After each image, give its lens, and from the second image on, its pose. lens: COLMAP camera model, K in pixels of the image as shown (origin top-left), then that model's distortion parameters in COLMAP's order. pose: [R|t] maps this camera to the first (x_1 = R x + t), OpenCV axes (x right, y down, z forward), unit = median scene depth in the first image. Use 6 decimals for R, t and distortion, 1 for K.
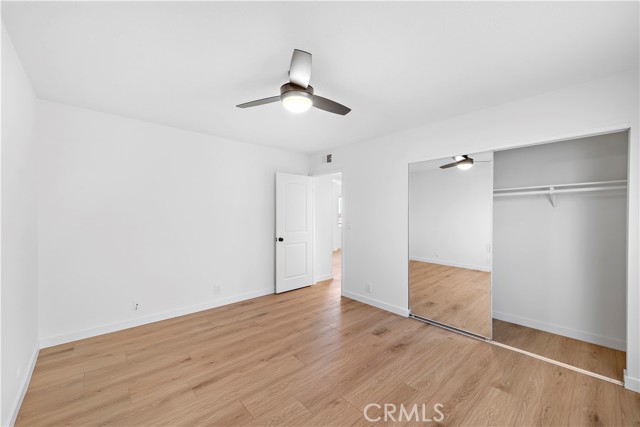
lens RADIAL K [[251.4, 0, 320.9], [0, 251.4, 215.2], [0, 0, 1]] dist [0.013998, -0.000166]
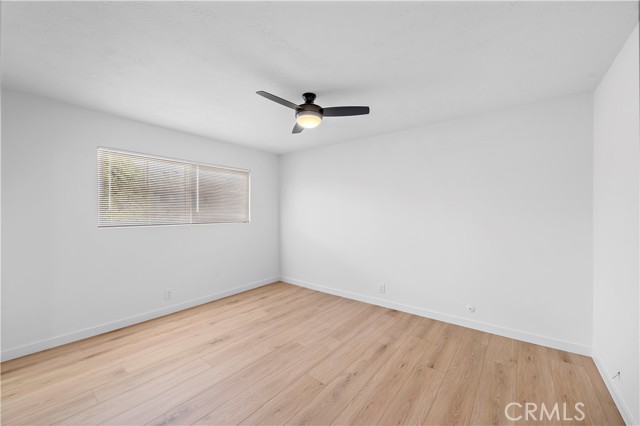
lens RADIAL K [[251.4, 0, 320.9], [0, 251.4, 214.7], [0, 0, 1]] dist [0.013998, -0.000166]
pose [[-0.986184, -0.002800, -0.165628, 0.044505], [-0.004372, 0.999949, 0.009127, -0.004249], [0.165594, 0.009725, -0.986146, 2.019674]]
